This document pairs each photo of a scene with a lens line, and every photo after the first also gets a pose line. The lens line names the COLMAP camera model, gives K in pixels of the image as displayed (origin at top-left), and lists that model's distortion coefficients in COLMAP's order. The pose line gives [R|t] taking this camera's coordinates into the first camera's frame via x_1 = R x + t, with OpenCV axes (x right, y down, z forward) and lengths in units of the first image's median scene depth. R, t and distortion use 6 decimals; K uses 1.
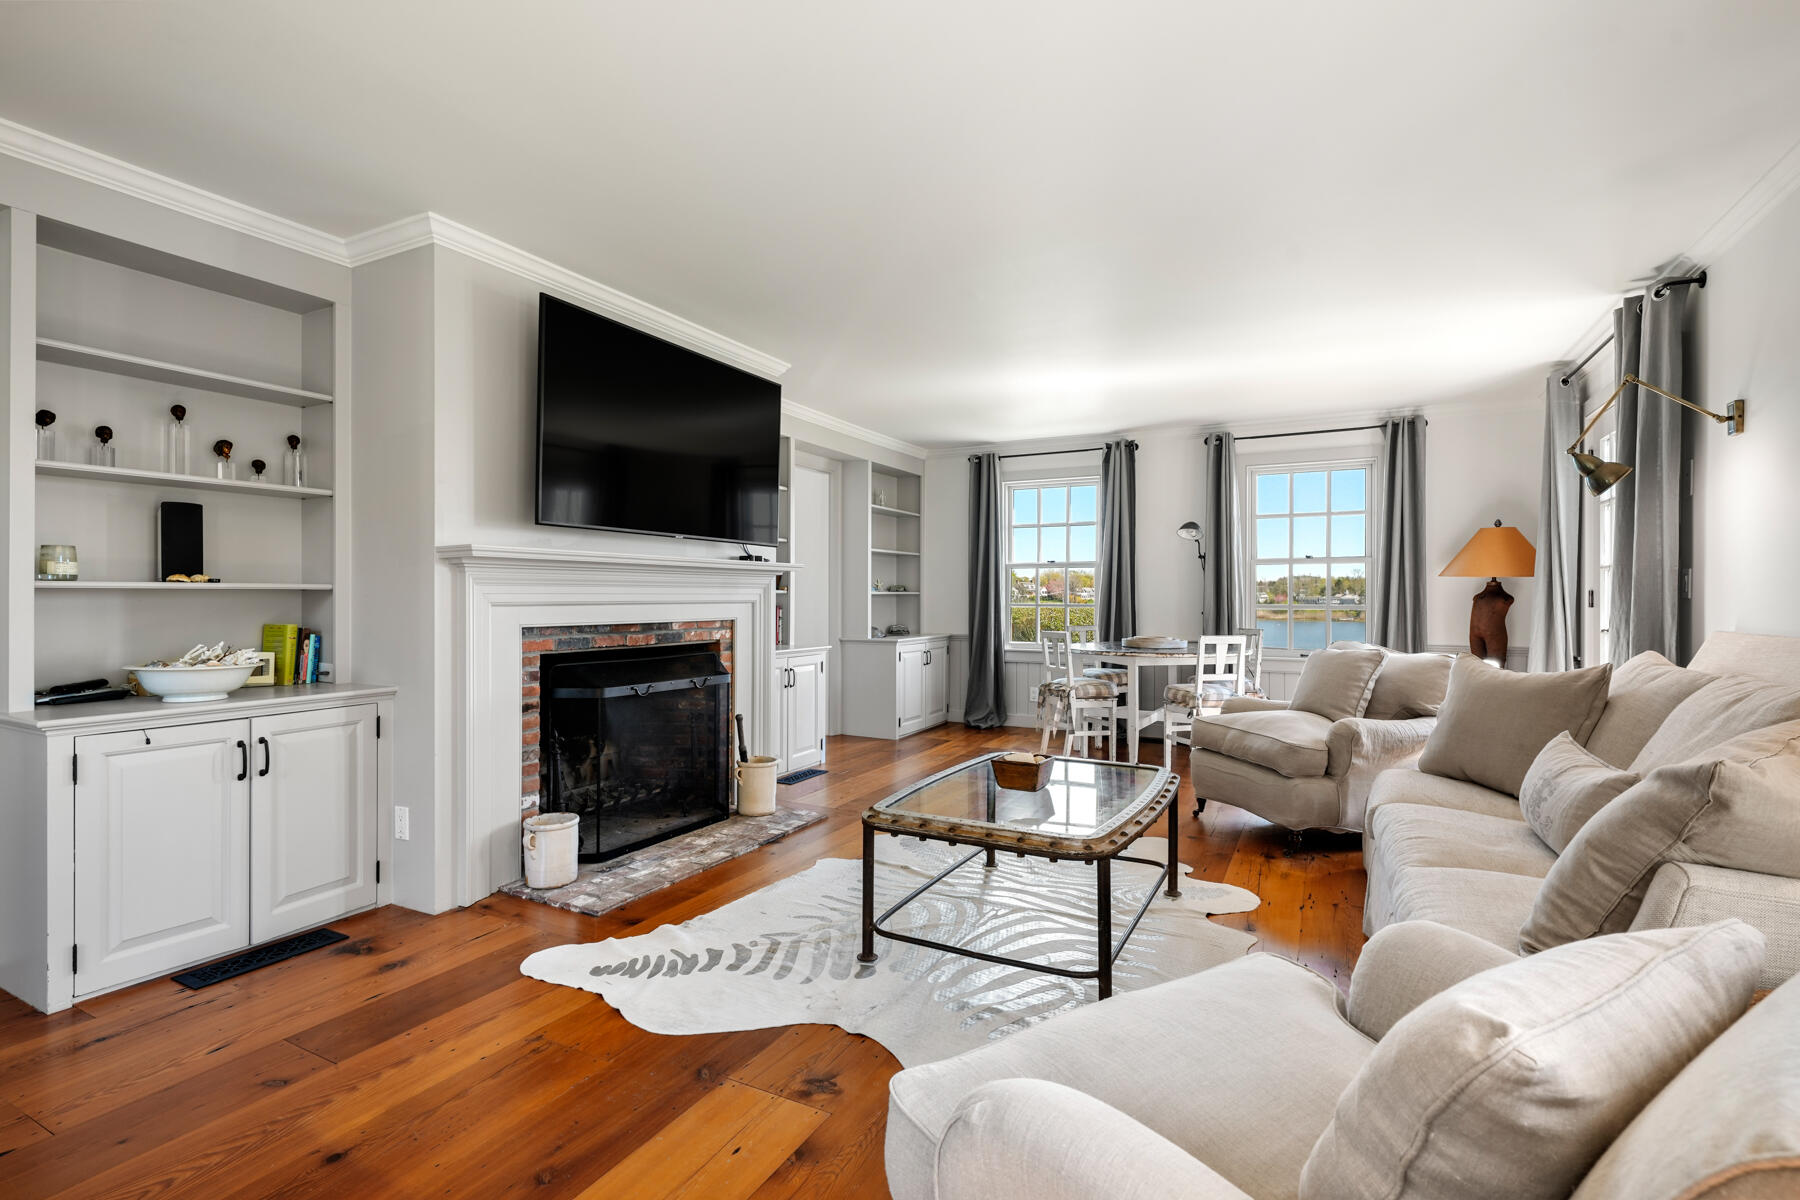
lens RADIAL K [[877.8, 0, 903.9], [0, 877.8, 597.6], [0, 0, 1]] dist [-0.001660, 0.000060]
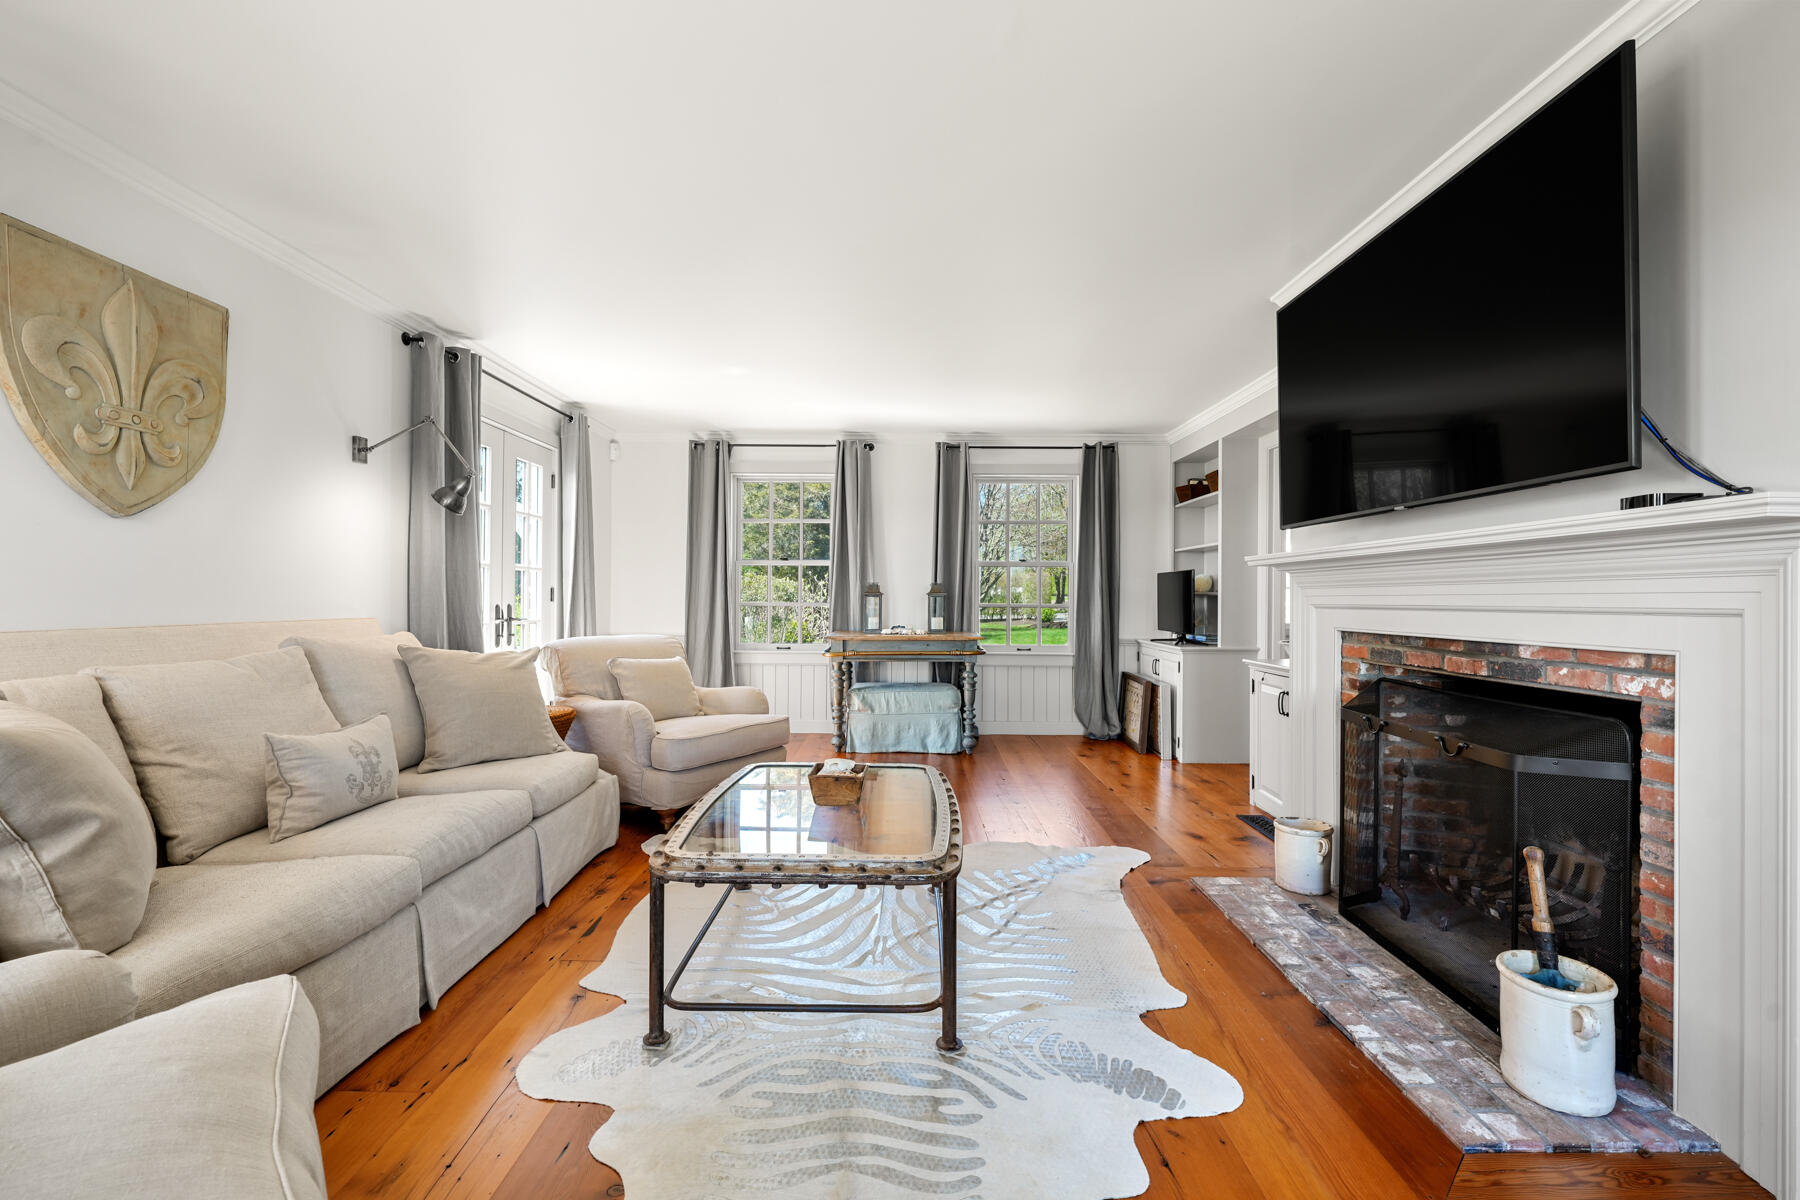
lens RADIAL K [[809.8, 0, 889.6], [0, 809.8, 599.3], [0, 0, 1]] dist [0.002904, 0.000203]
pose [[-0.907794, -0.002068, -0.419411, 0.411719], [-0.002984, 0.999994, 0.001527, -0.000872], [0.419405, 0.002638, -0.907795, 1.660906]]
